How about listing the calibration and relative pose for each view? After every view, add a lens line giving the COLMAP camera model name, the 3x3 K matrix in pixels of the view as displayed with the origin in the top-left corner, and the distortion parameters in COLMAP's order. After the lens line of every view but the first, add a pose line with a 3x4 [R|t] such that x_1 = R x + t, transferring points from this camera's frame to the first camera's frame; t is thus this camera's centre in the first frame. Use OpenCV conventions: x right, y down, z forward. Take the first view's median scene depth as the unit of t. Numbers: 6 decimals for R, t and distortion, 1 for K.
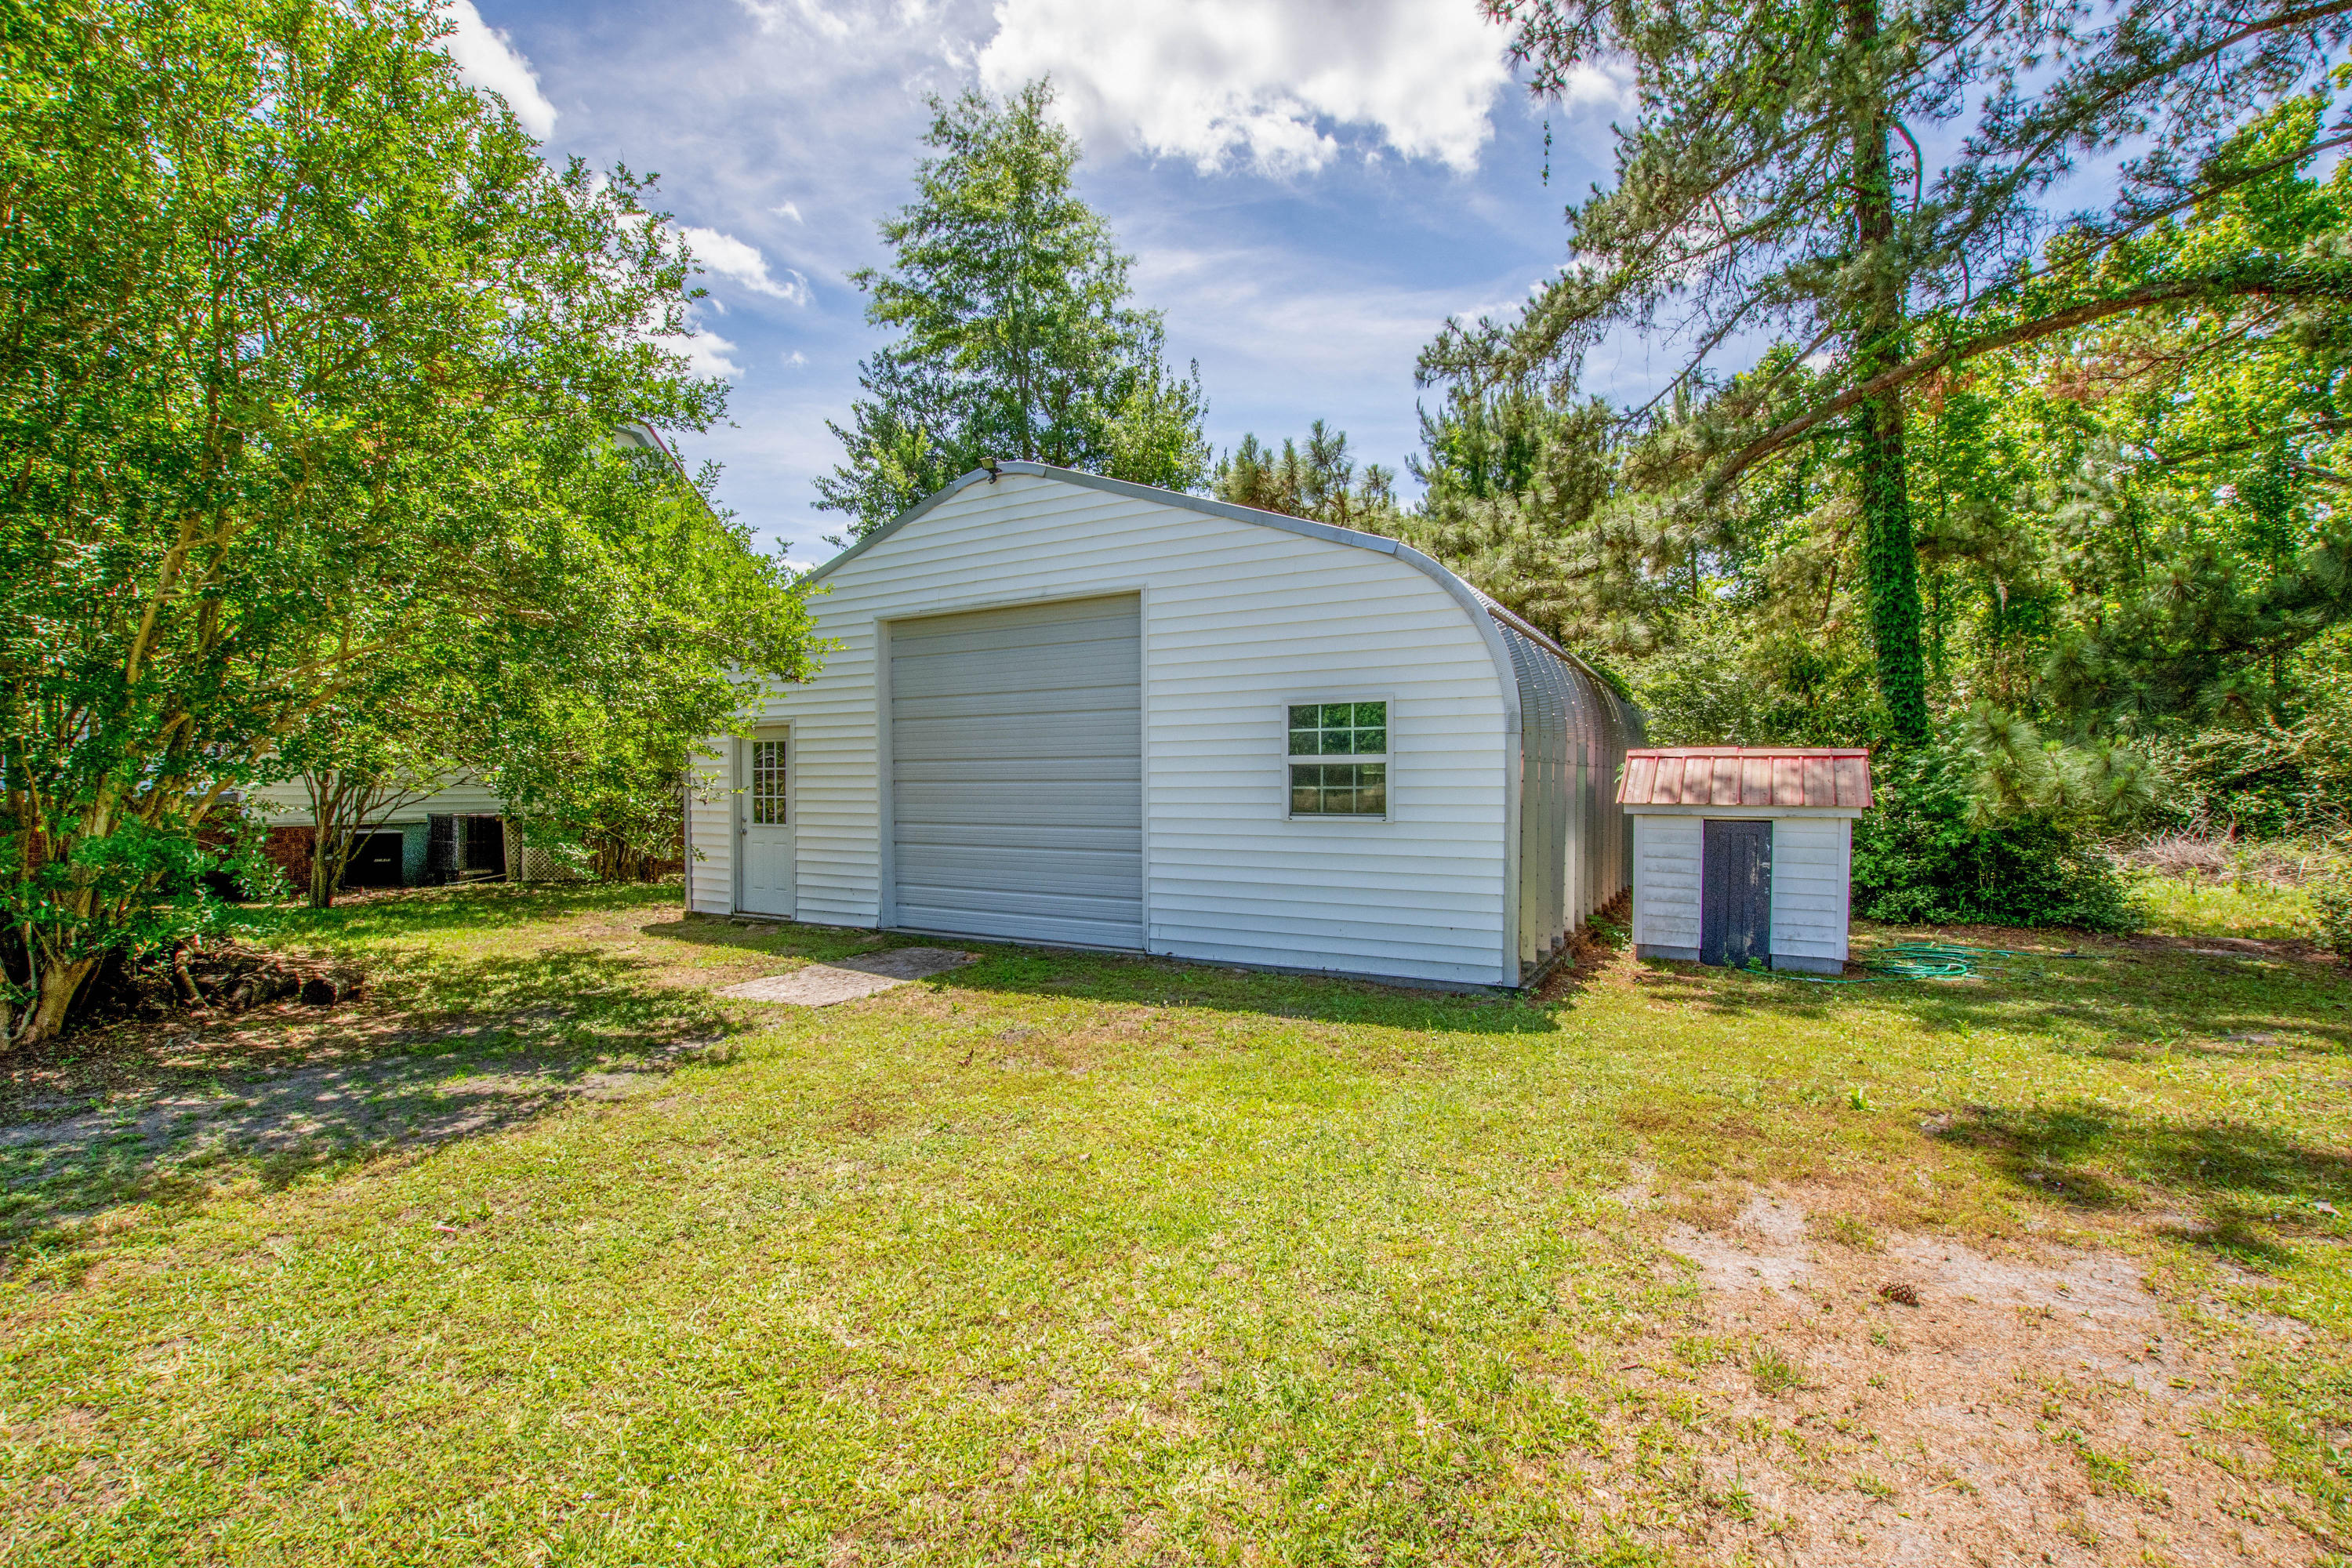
lens RADIAL K [[1028.5, 0, 1167.5], [0, 1028.5, 804.9], [0, 0, 1]] dist [-0.030983, 0.006151]
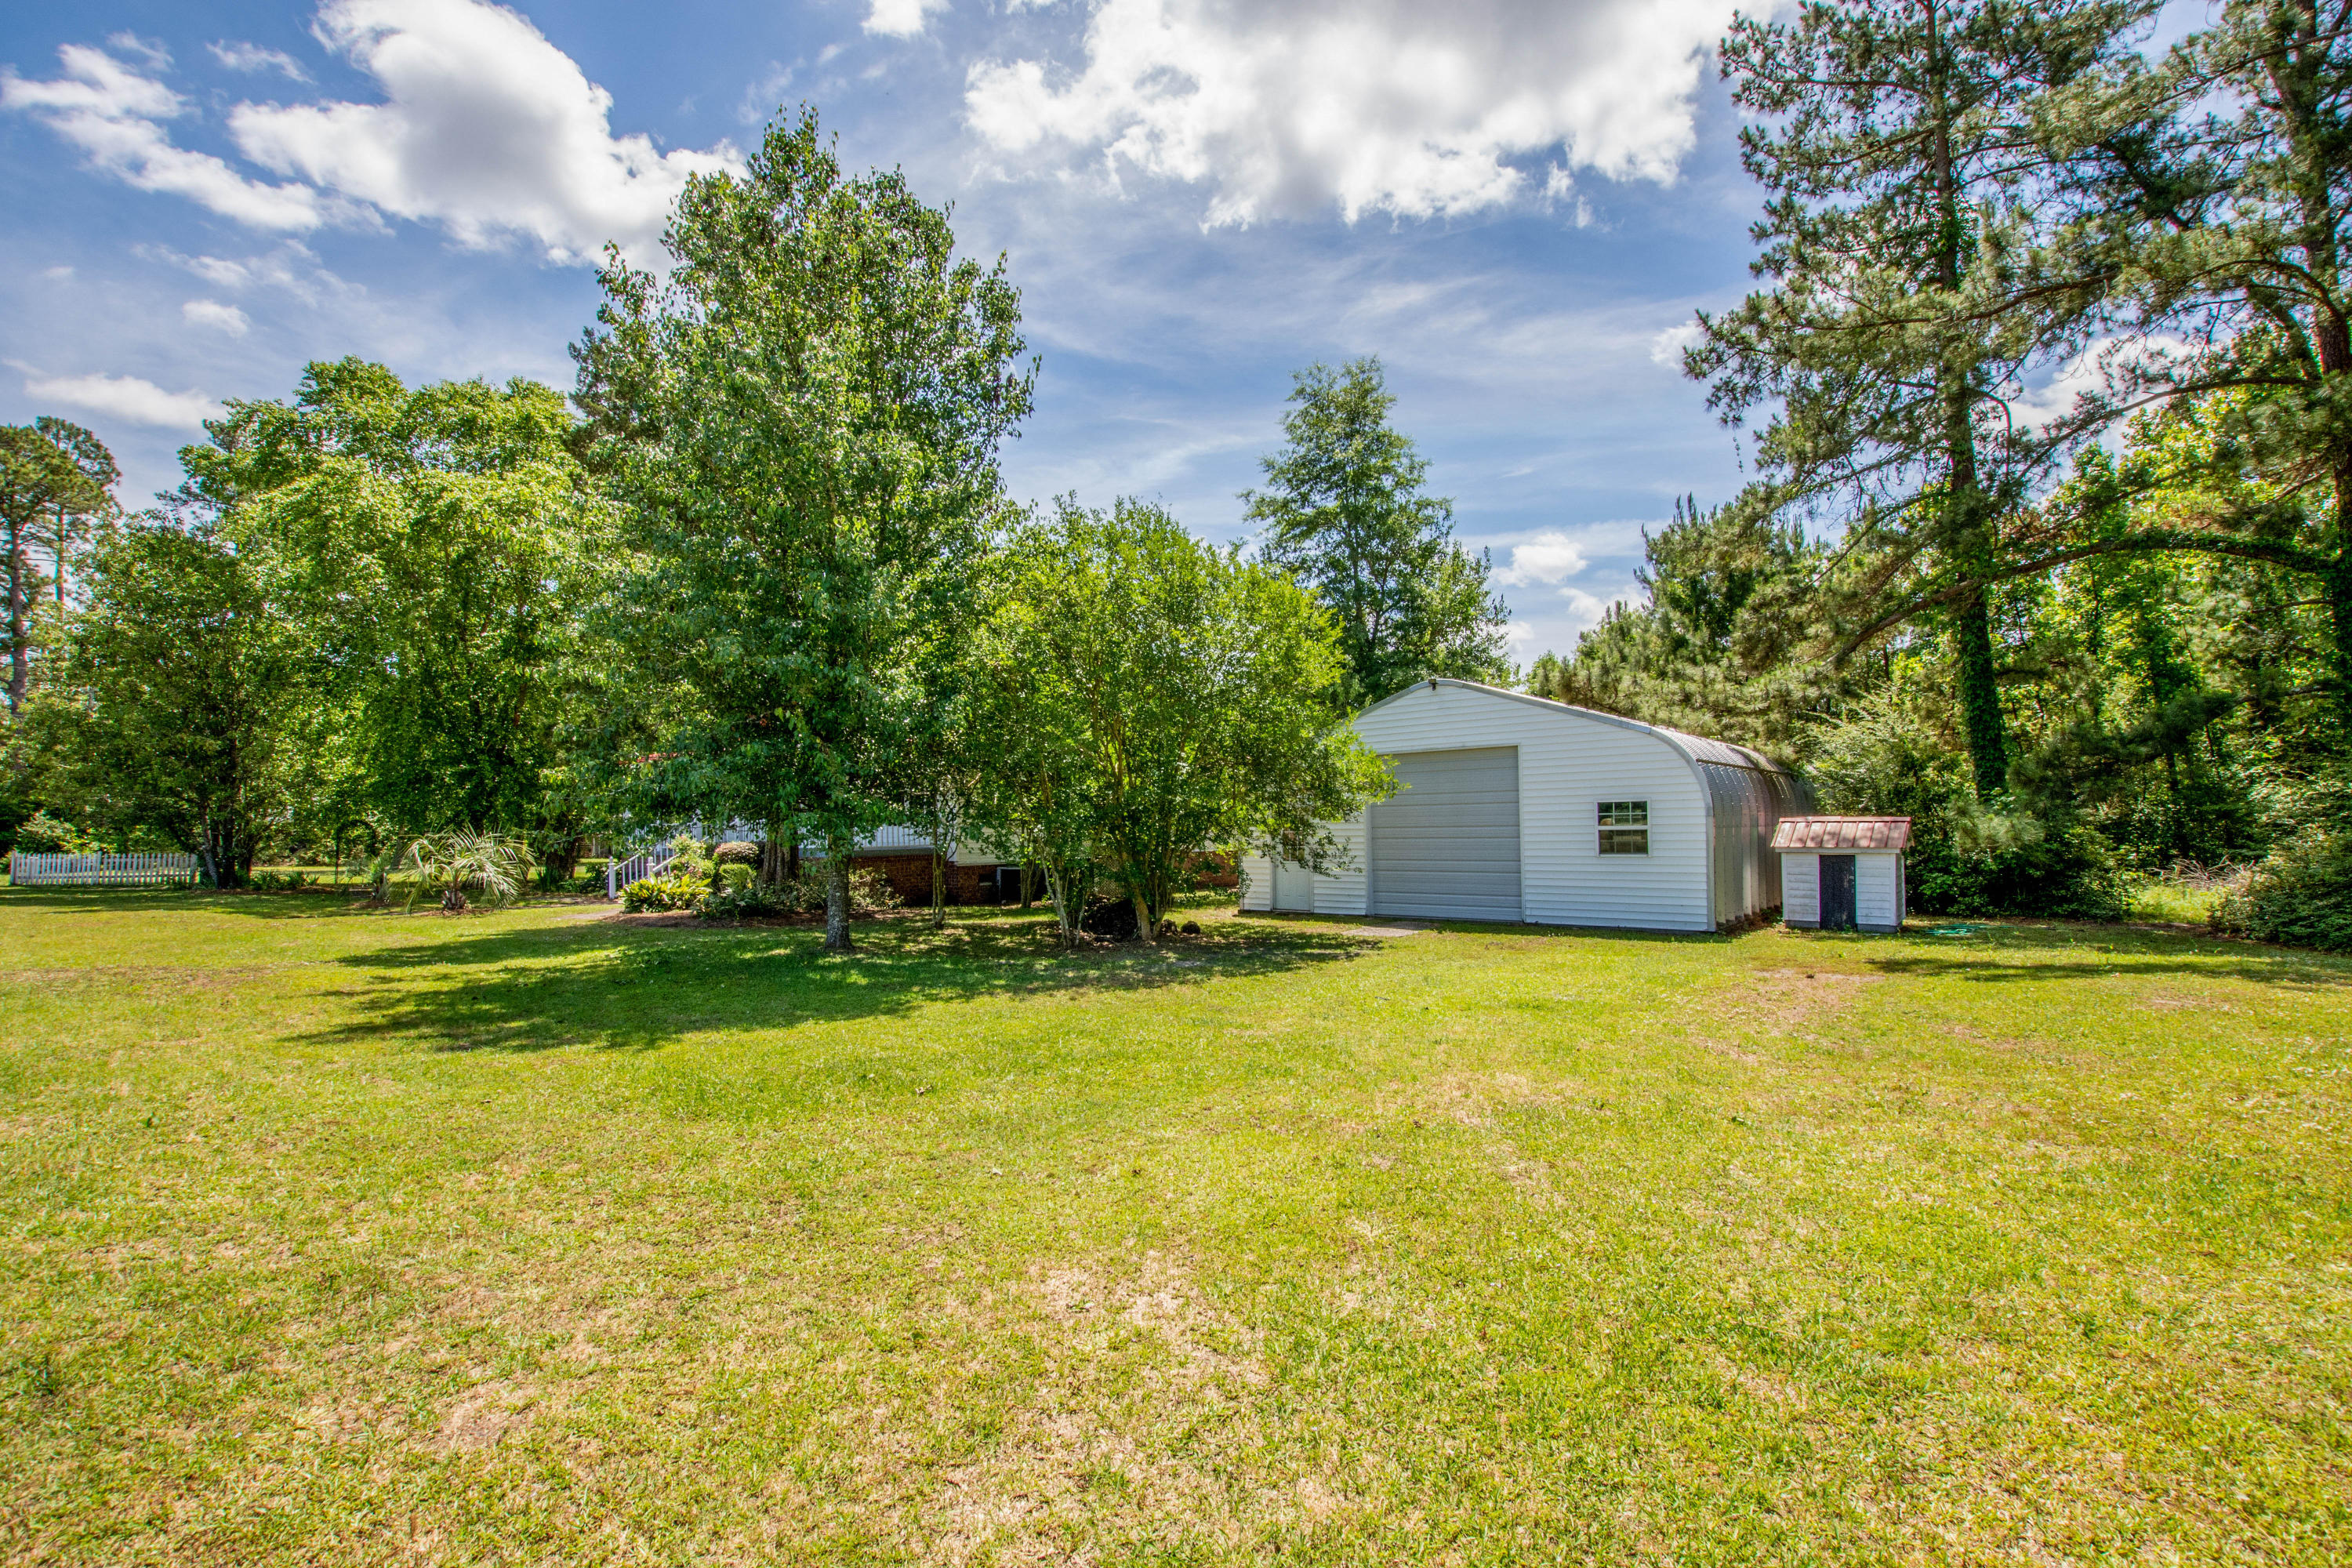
lens RADIAL K [[1028.5, 0, 1167.5], [0, 1028.5, 804.9], [0, 0, 1]] dist [-0.030983, 0.006151]
pose [[0.981286, -0.014706, -0.191993, -0.308078], [0.007157, 0.999176, -0.039956, -0.012083], [0.192423, 0.037834, 0.980583, -1.100507]]
